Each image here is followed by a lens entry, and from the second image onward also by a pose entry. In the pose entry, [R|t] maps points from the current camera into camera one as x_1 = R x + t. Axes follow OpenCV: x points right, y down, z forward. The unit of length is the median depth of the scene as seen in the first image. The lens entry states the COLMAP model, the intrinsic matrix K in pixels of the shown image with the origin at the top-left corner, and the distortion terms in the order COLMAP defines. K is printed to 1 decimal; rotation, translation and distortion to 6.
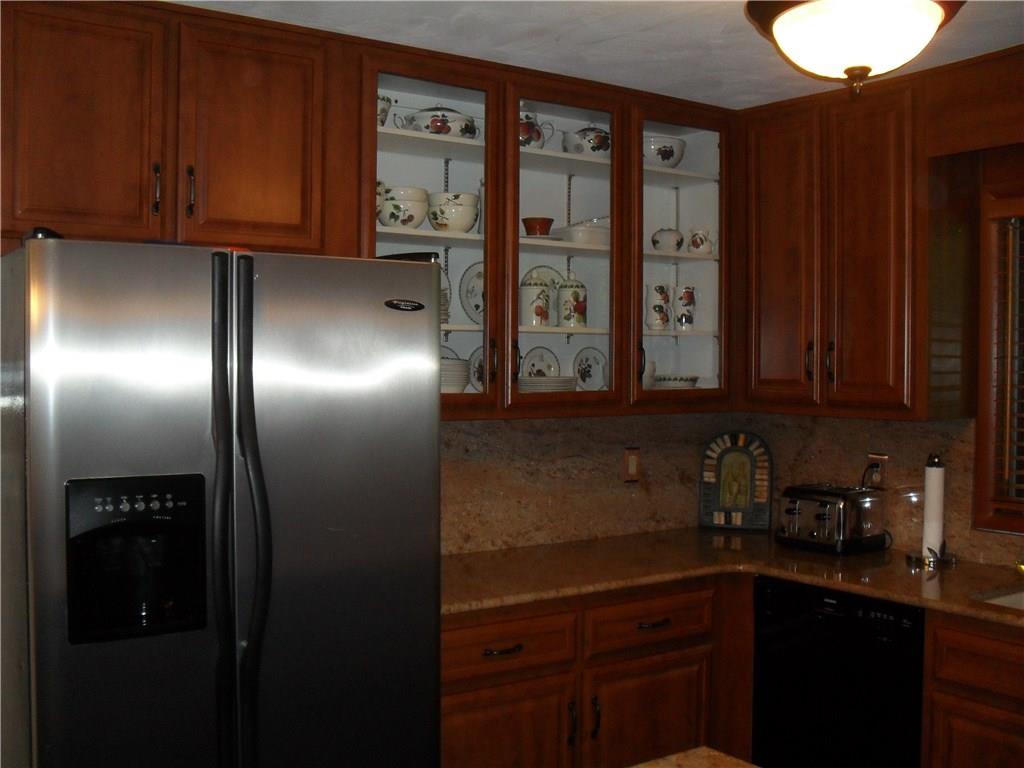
lens RADIAL K [[1120.0, 0, 511.5], [0, 1120.0, 381.4], [0, 0, 1]] dist [-0.112332, 0.000000]
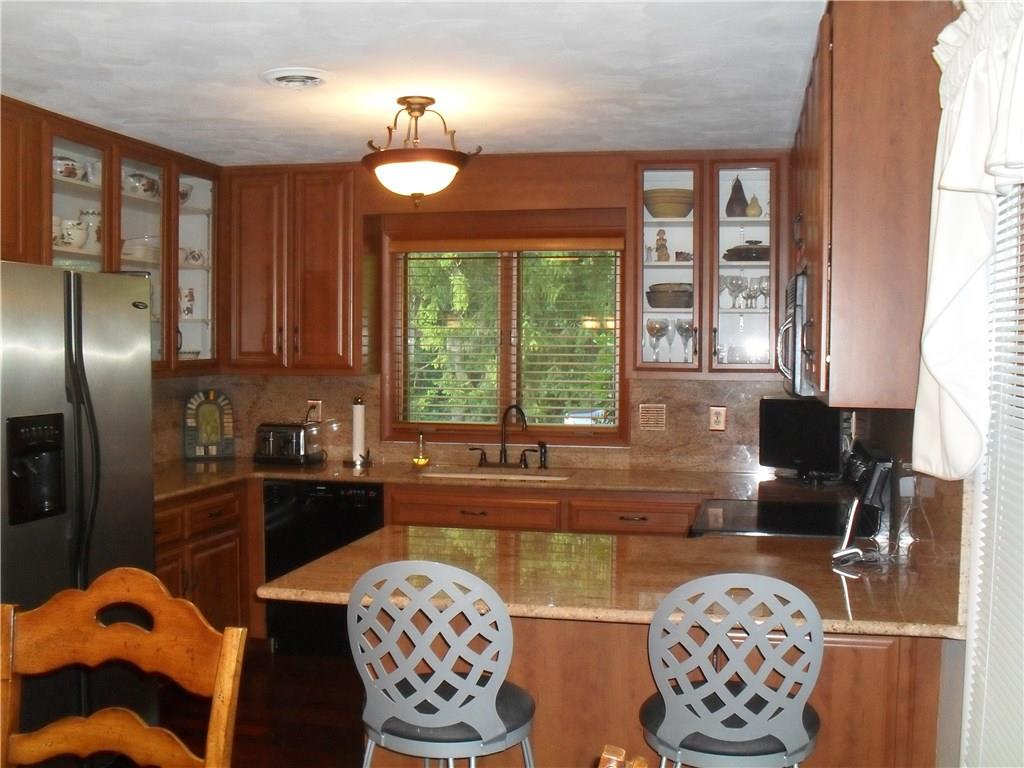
lens RADIAL K [[1120.0, 0, 512.7], [0, 1120.0, 385.7], [0, 0, 1]] dist [-0.112332, 0.000000]
pose [[0.745037, -0.029518, 0.666370, -0.490186], [0.013338, 0.999480, 0.029361, 0.004173], [-0.666890, -0.012987, 0.745043, -0.338142]]
